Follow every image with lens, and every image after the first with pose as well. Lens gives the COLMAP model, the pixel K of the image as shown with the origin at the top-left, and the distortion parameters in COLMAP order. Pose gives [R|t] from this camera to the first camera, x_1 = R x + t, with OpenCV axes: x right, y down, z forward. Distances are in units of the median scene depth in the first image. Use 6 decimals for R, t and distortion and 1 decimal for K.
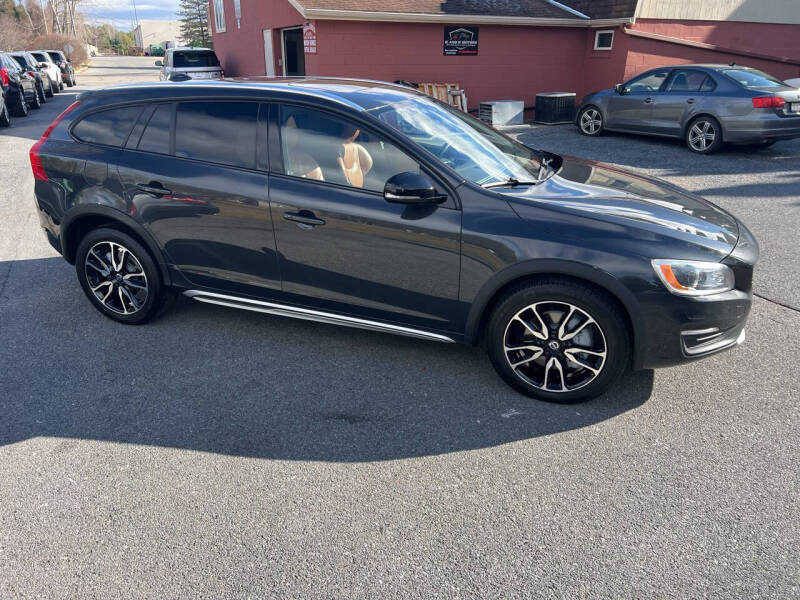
lens RADIAL K [[601.3, 0, 395.8], [0, 601.3, 293.6], [0, 0, 1]] dist [0.056109, -0.059206]
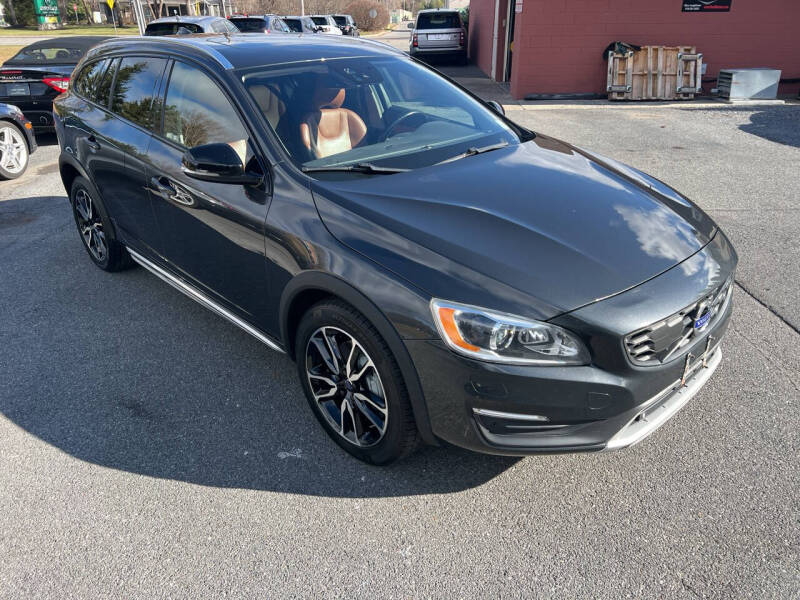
lens RADIAL K [[601.3, 0, 399.0], [0, 601.3, 296.2], [0, 0, 1]] dist [0.056109, -0.059206]
pose [[0.897786, 0.177104, -0.403255, 0.144265], [-0.154503, 0.984047, 0.088203, -0.024390], [0.412444, -0.016884, 0.910827, 0.076971]]
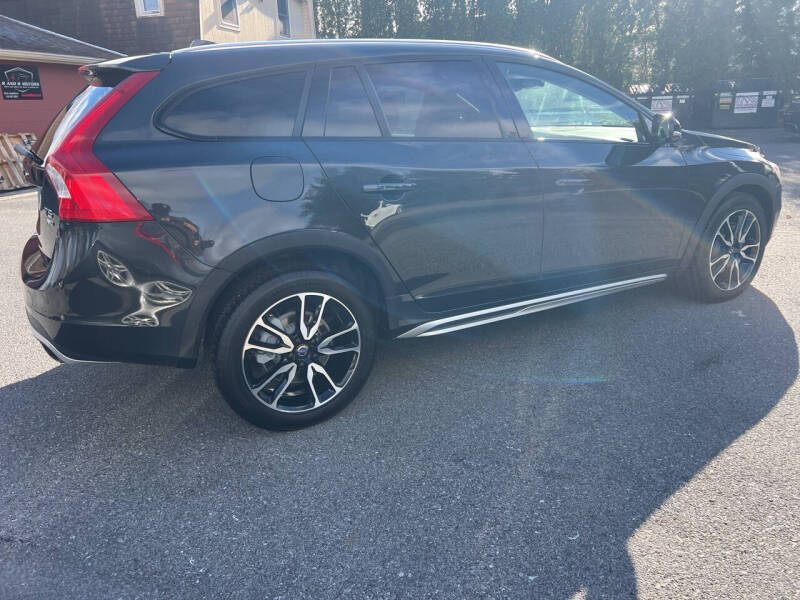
lens RADIAL K [[601.3, 0, 391.6], [0, 601.3, 293.9], [0, 0, 1]] dist [0.056109, -0.059206]
pose [[0.639931, -0.251968, 0.725948, -0.253271], [0.321841, 0.945745, 0.044551, -0.024315], [-0.697787, 0.205130, 0.686306, 0.155647]]
